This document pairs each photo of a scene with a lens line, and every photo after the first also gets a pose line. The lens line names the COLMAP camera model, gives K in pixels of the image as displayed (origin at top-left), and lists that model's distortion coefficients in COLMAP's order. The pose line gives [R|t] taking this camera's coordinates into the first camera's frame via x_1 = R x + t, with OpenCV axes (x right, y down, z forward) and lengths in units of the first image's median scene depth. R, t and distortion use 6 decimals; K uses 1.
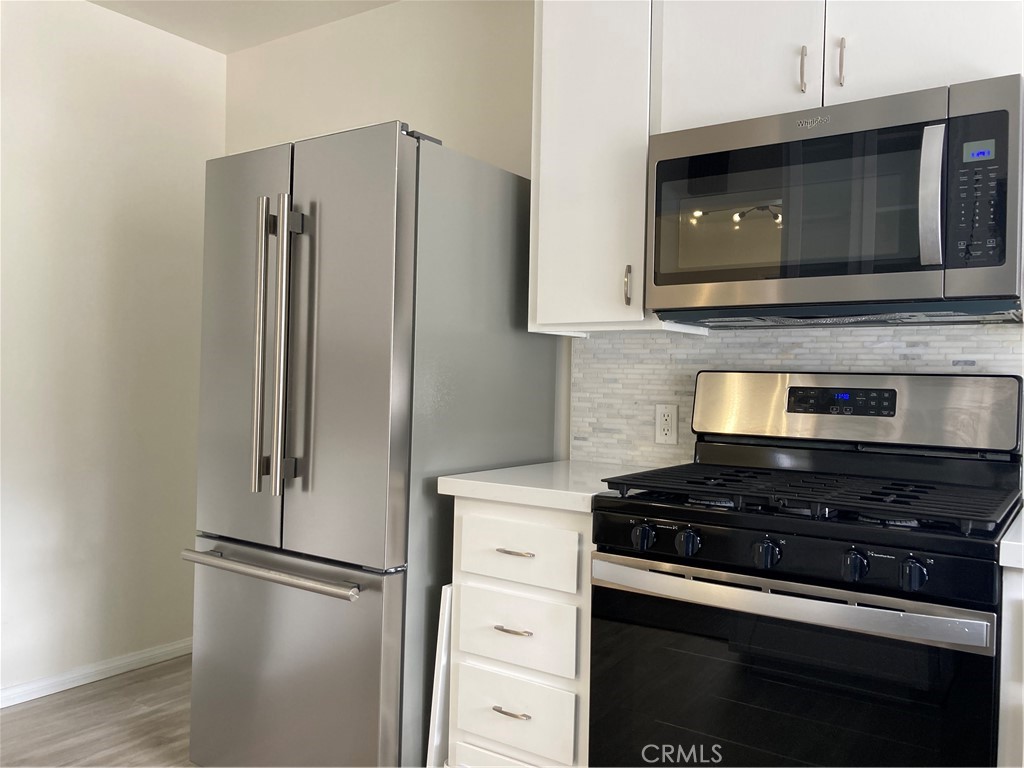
lens RADIAL K [[833.3, 0, 512.0], [0, 833.3, 384.0], [0, 0, 1]] dist [0.005155, 0.000412]
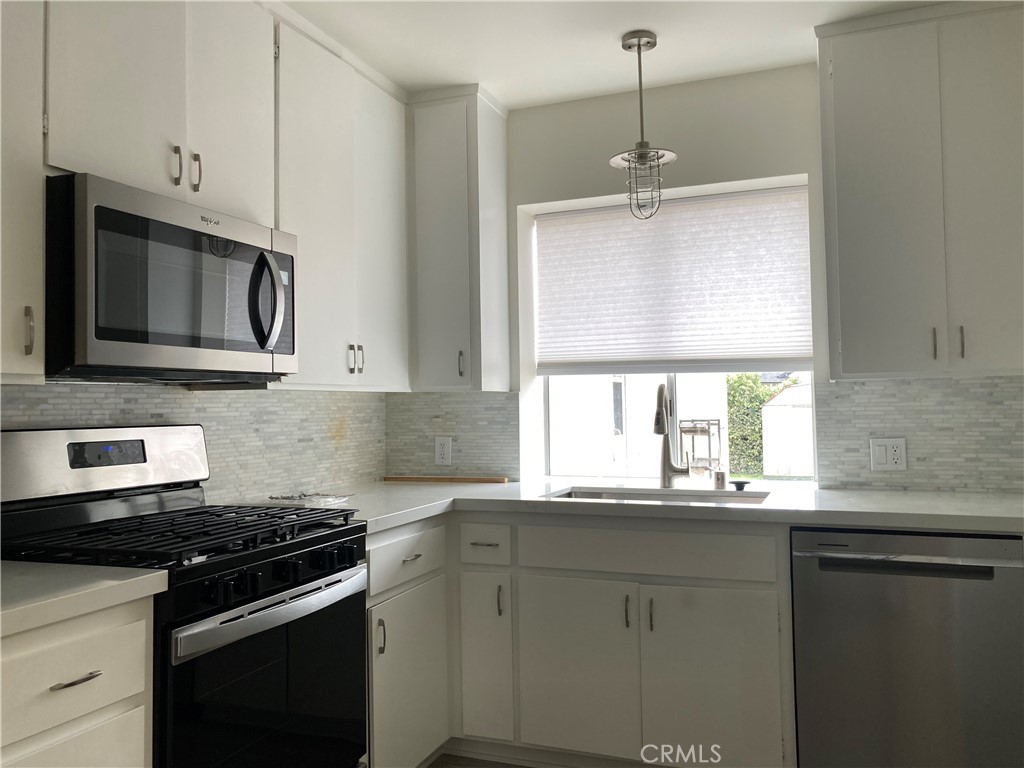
lens RADIAL K [[833.3, 0, 512.0], [0, 833.3, 384.0], [0, 0, 1]] dist [0.005155, 0.000412]
pose [[-0.237157, 0.010545, 0.971414, -0.775374], [0.019280, 0.999795, -0.006146, -0.052120], [-0.971280, 0.017271, -0.237312, 0.734145]]
